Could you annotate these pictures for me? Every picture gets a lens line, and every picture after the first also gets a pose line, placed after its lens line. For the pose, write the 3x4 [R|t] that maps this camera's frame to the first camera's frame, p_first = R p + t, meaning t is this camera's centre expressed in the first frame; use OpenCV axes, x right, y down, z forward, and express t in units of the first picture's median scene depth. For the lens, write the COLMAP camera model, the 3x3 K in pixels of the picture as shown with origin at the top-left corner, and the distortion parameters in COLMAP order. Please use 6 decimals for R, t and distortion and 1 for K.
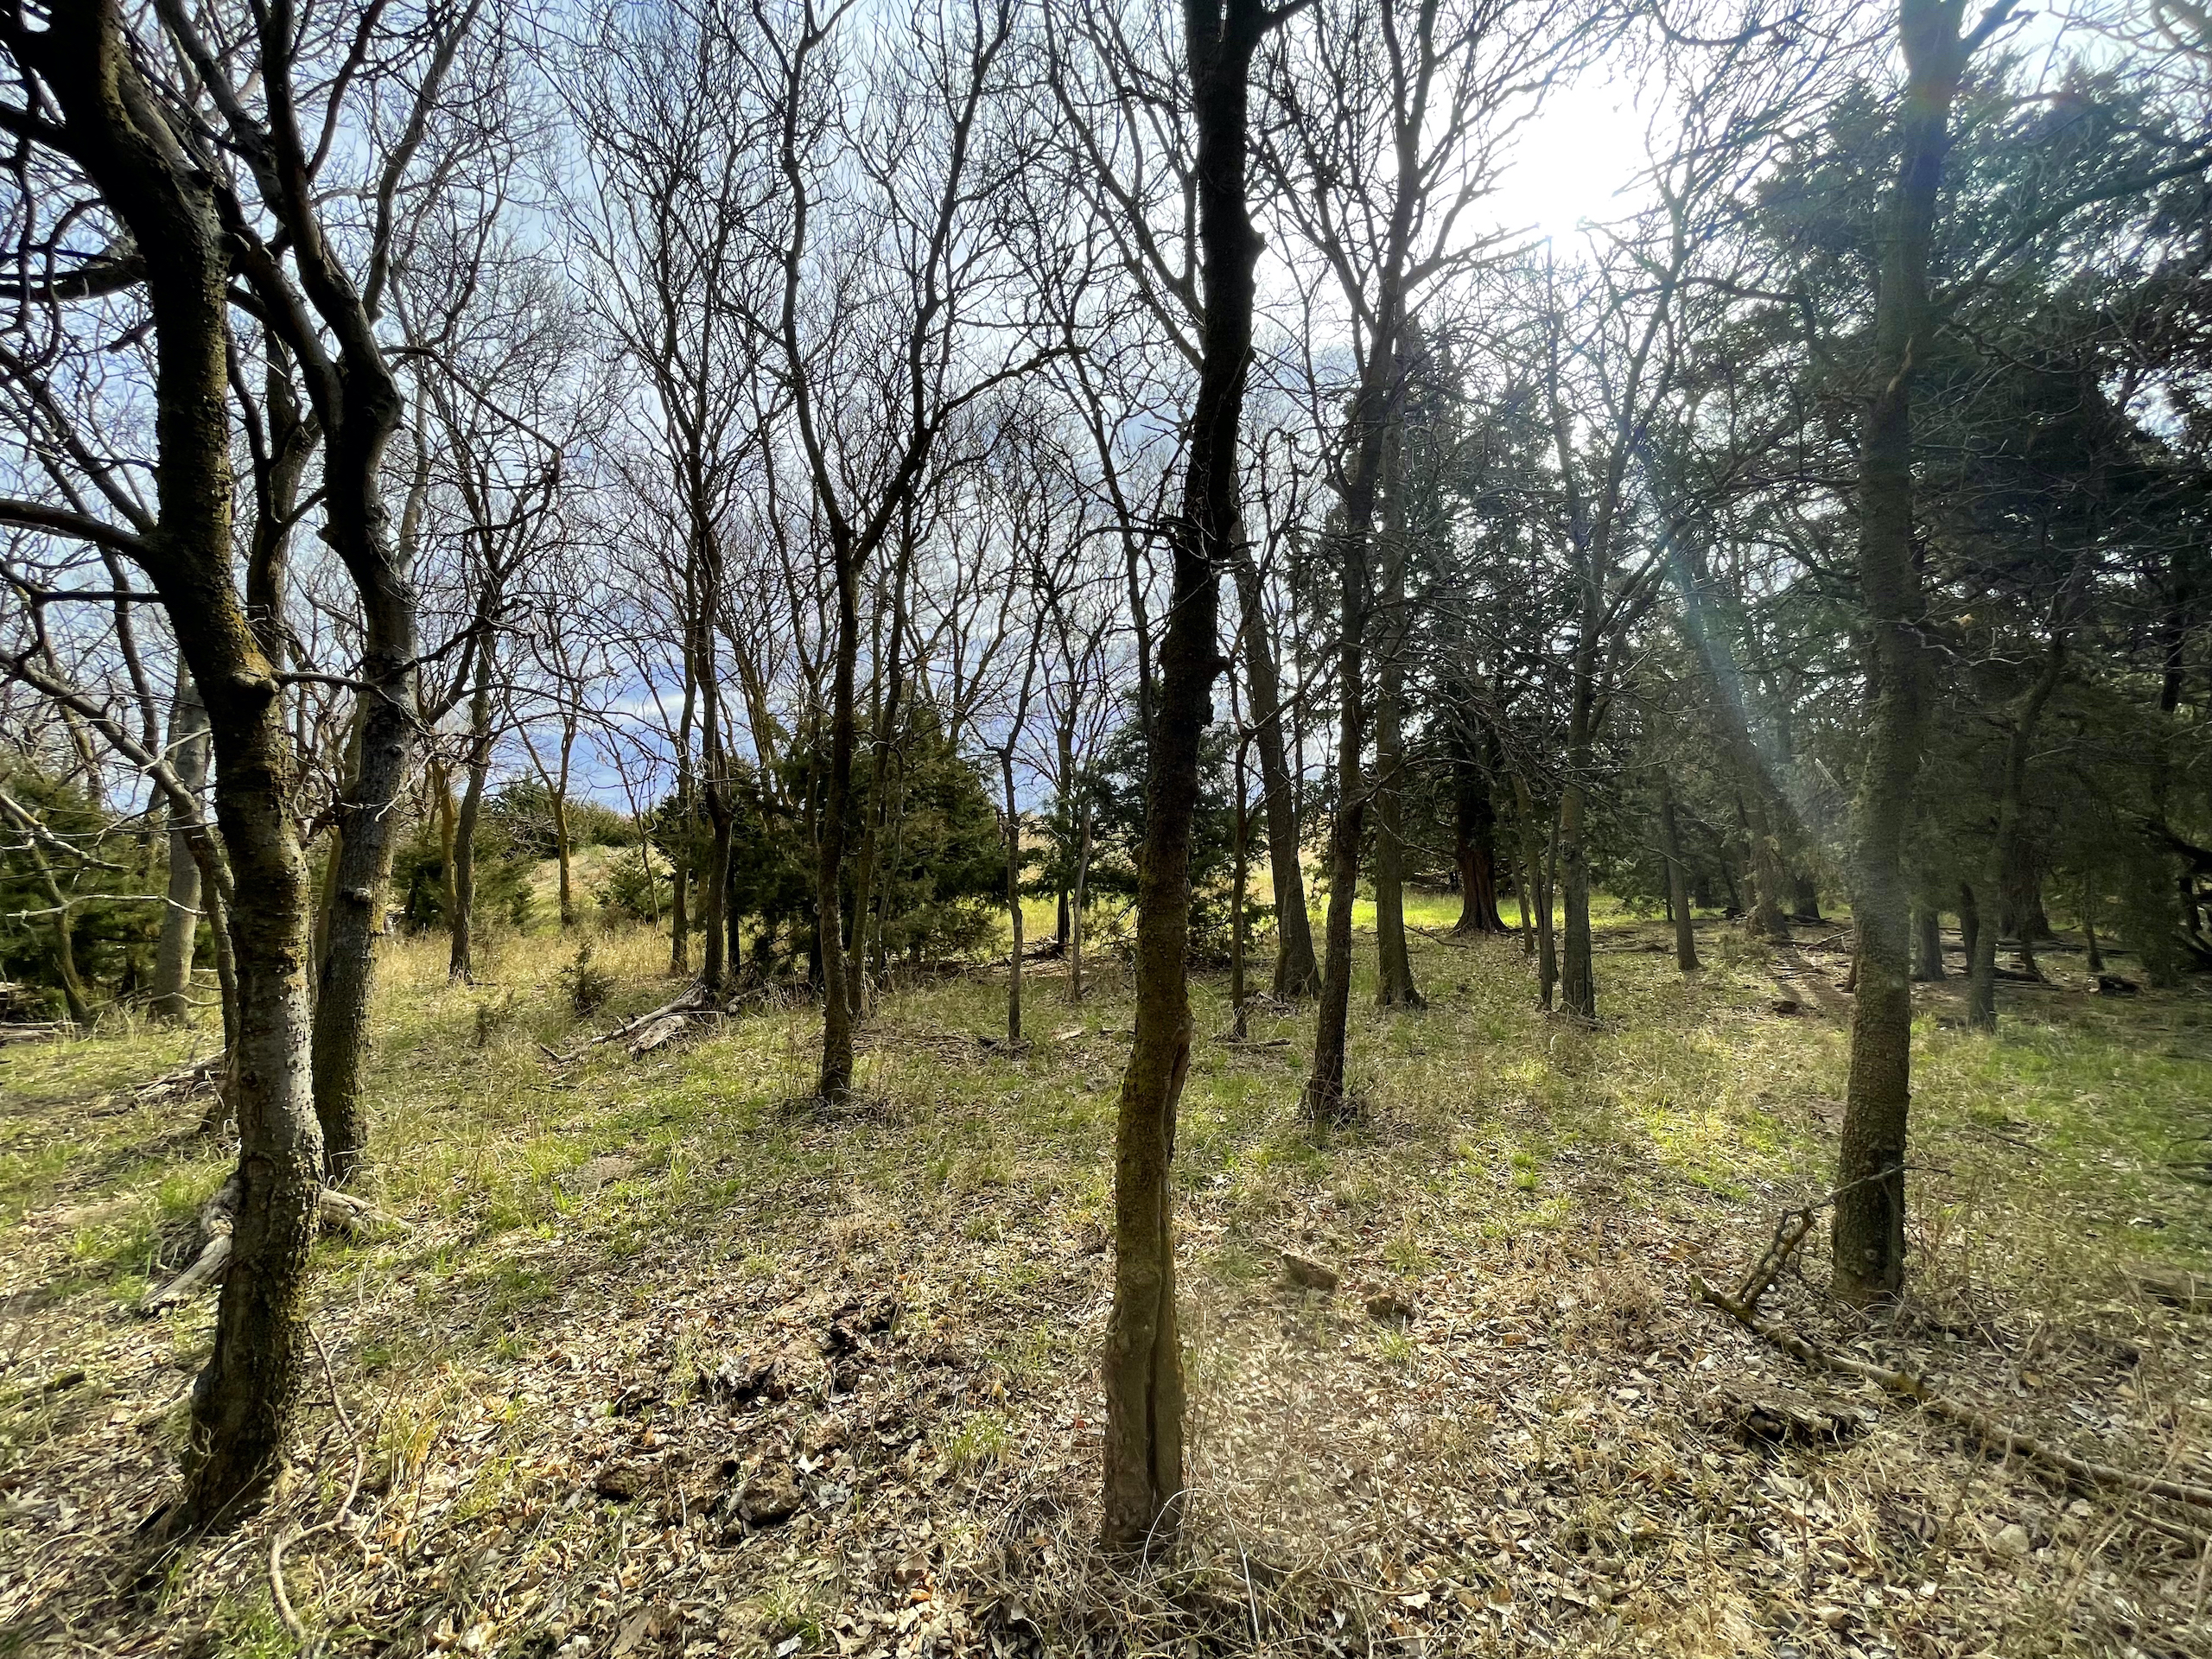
lens RADIAL K [[882.1, 0, 1109.8], [0, 882.1, 833.3], [0, 0, 1]] dist [-0.000796, 0.000283]
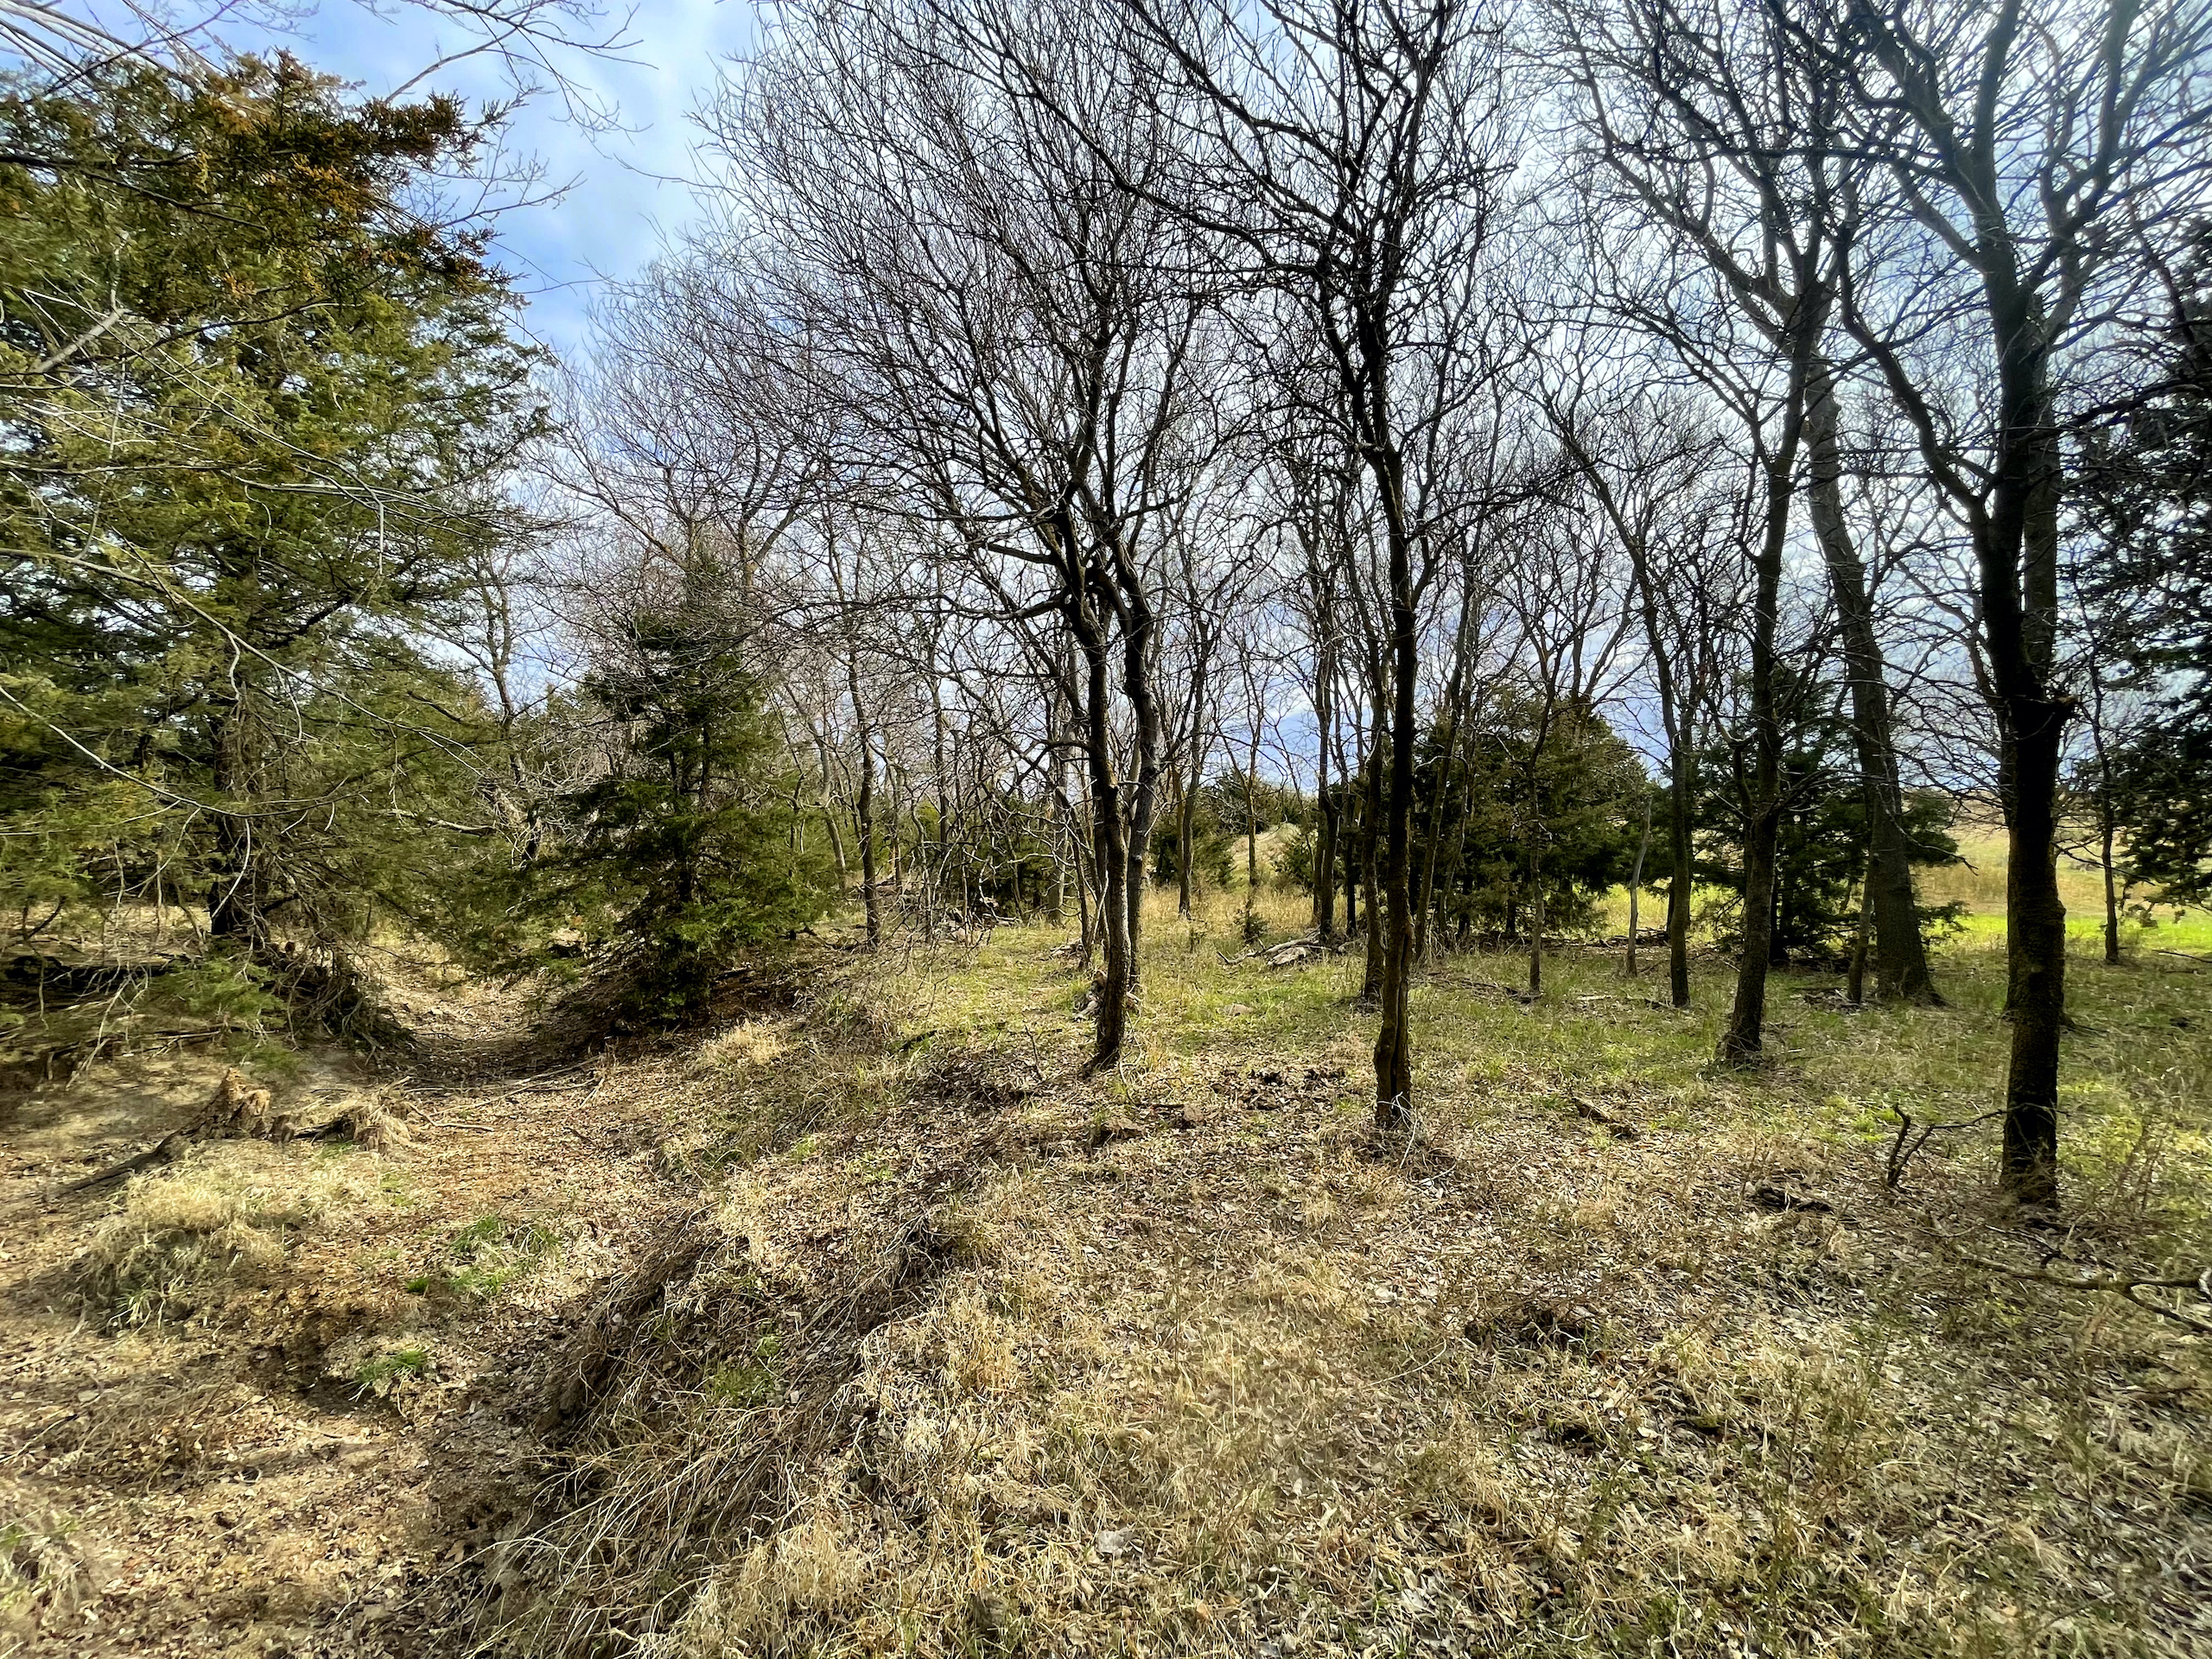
lens RADIAL K [[882.1, 0, 1109.8], [0, 882.1, 833.3], [0, 0, 1]] dist [-0.000796, 0.000283]
pose [[0.746808, 0.014793, -0.664875, 0.204469], [0.002760, 0.999675, 0.025342, -0.017742], [0.665034, -0.020760, 0.746525, -0.251958]]
